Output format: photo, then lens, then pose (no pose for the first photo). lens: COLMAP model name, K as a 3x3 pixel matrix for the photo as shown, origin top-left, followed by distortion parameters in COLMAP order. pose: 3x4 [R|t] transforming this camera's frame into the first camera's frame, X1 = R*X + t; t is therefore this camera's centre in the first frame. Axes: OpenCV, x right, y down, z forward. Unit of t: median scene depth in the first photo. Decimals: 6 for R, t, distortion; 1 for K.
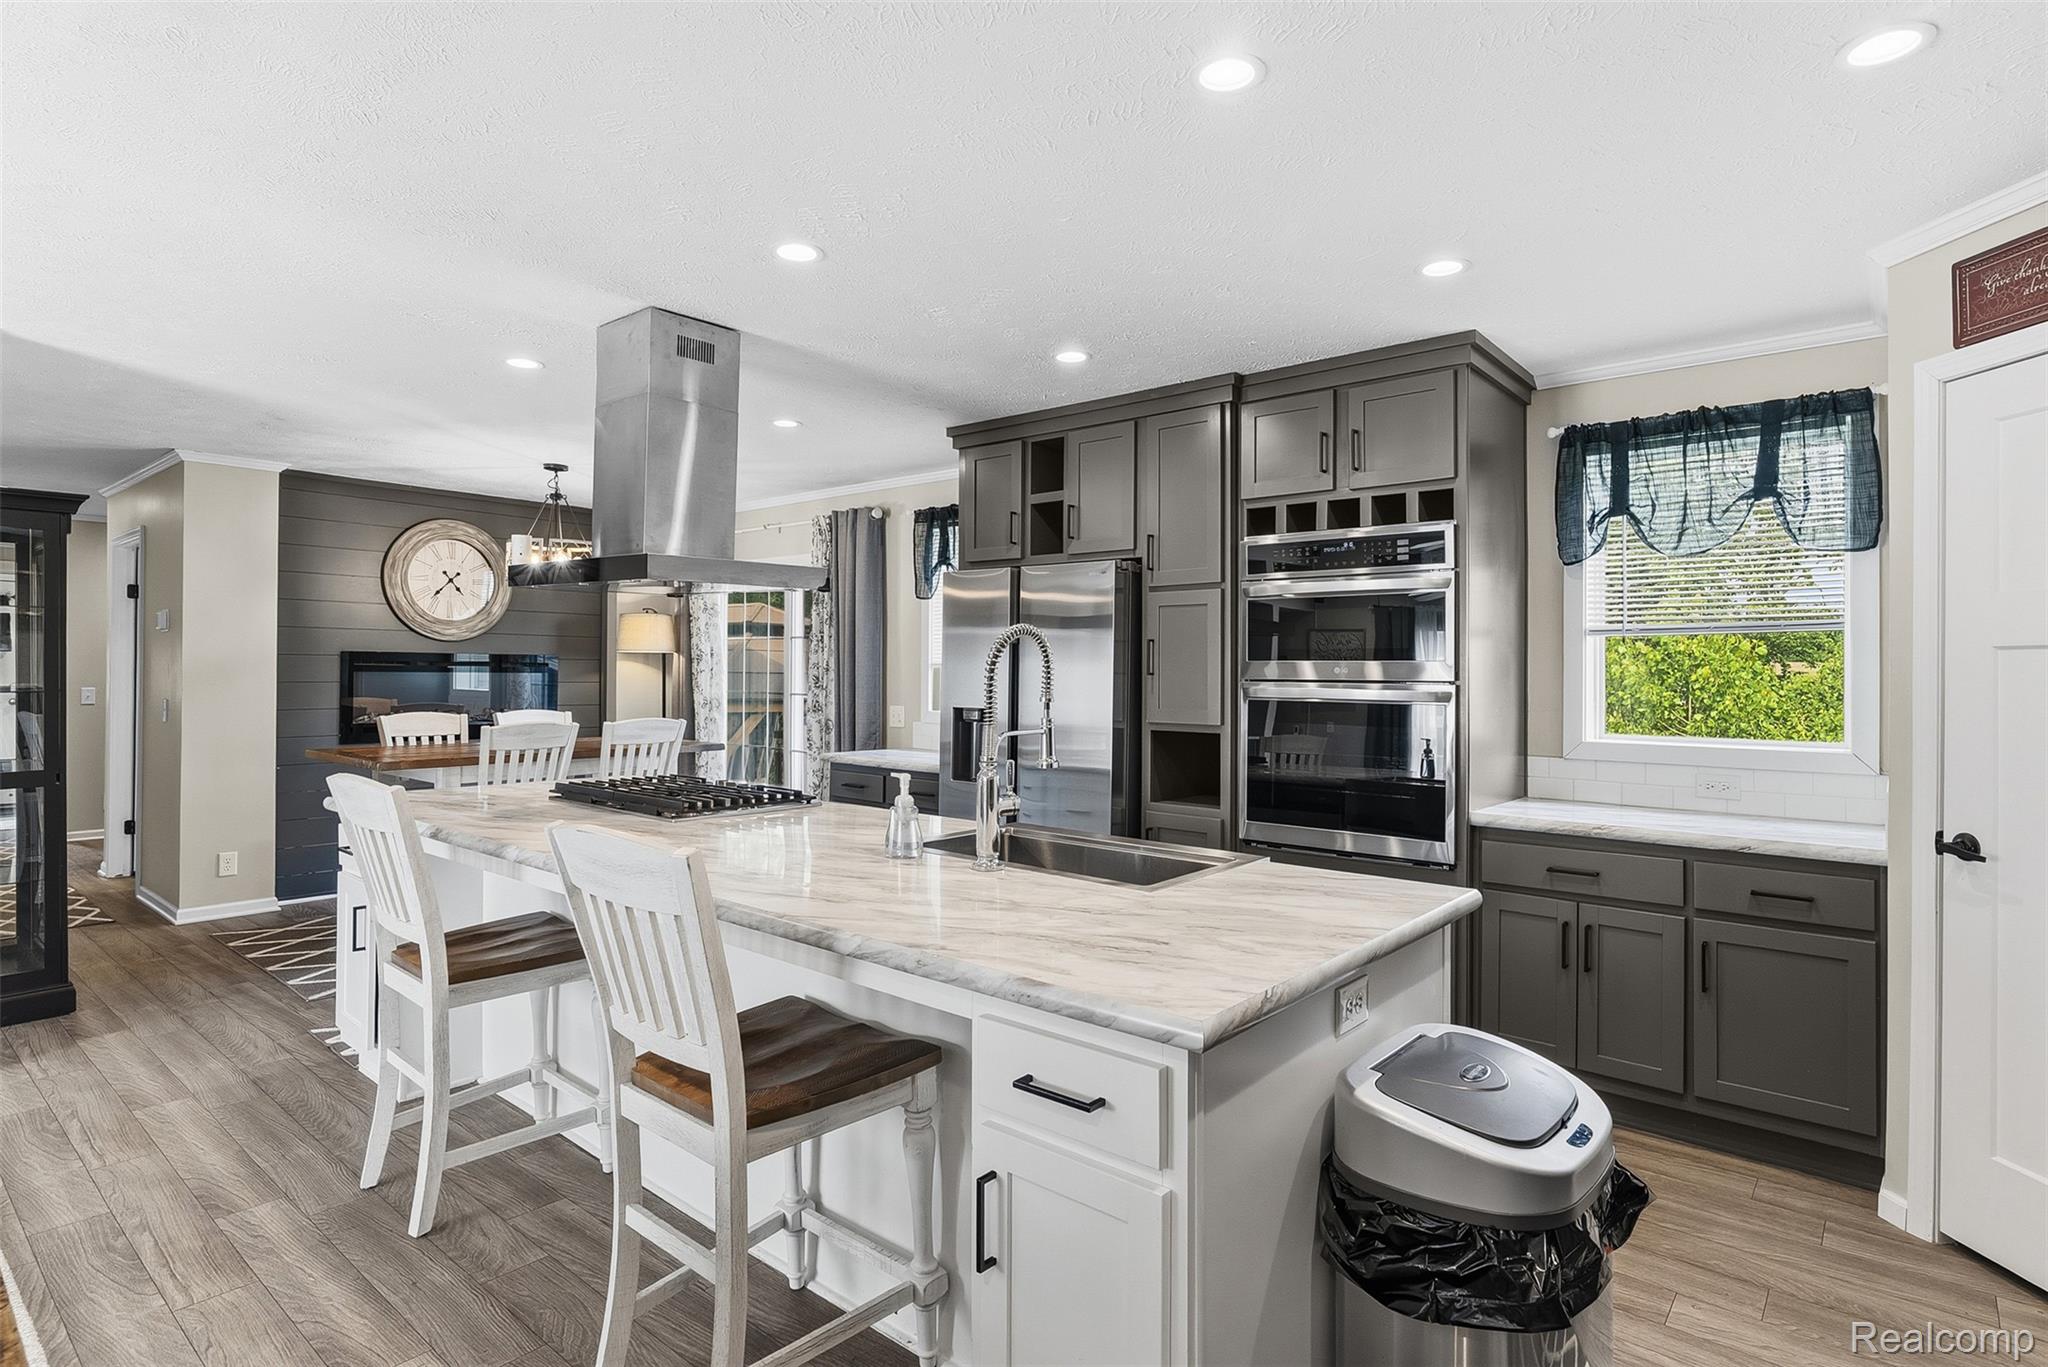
lens RADIAL K [[1029.0, 0, 1019.4], [0, 1029.0, 666.9], [0, 0, 1]] dist [0.002434, -0.000724]
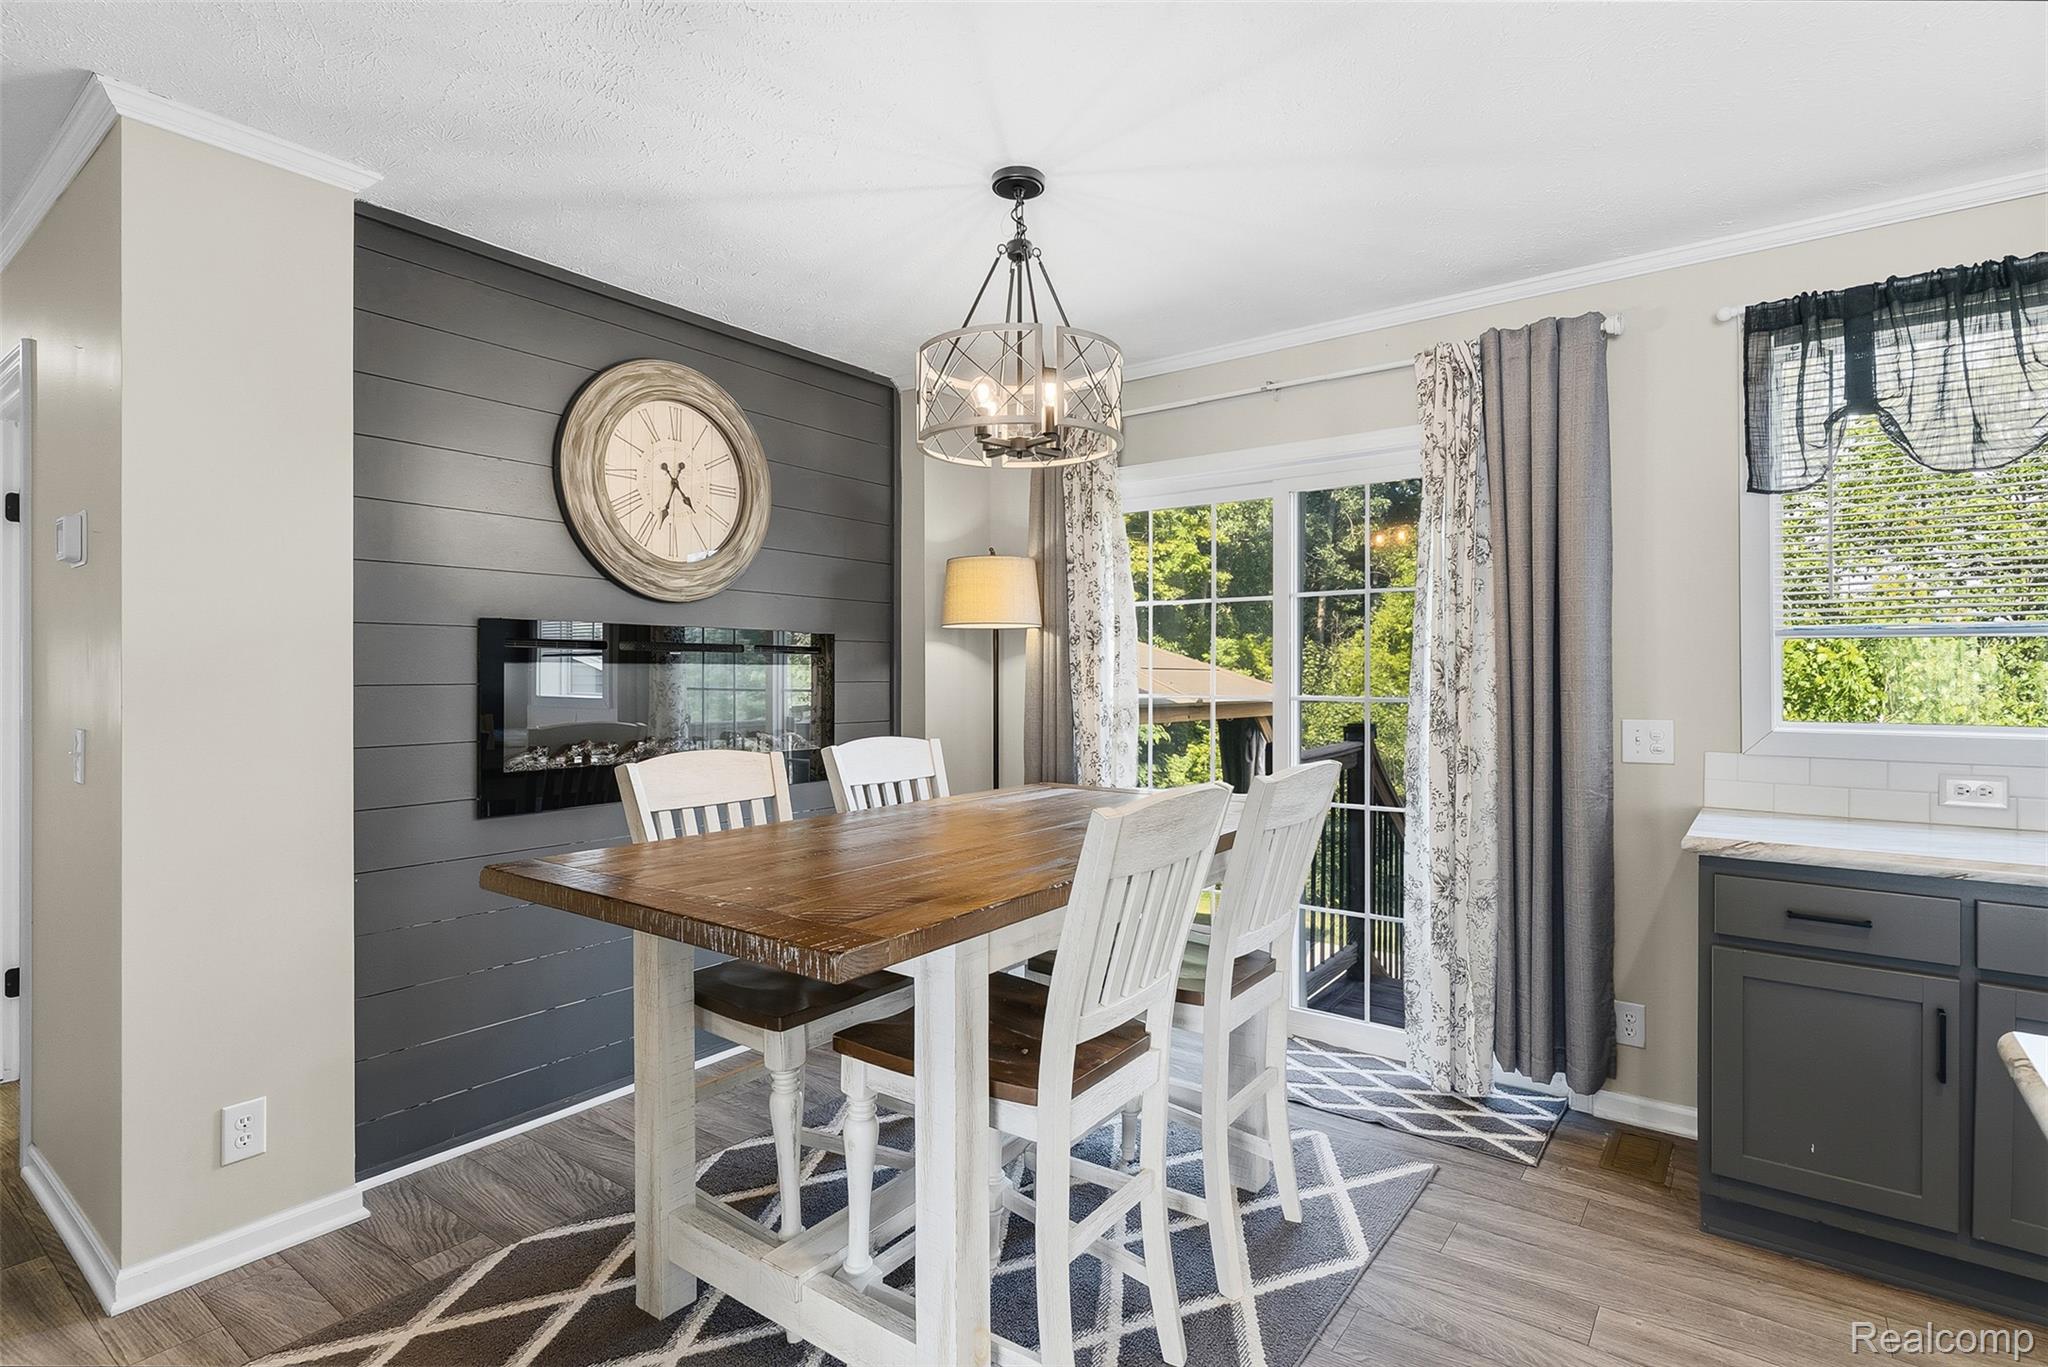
lens RADIAL K [[1029.0, 0, 1043.0], [0, 1029.0, 669.2], [0, 0, 1]] dist [0.002434, -0.000724]
pose [[0.998184, -0.012394, 0.058945, -0.415065], [0.012248, 0.999921, 0.002831, 0.008772], [-0.058976, -0.002104, 0.998257, 0.499298]]
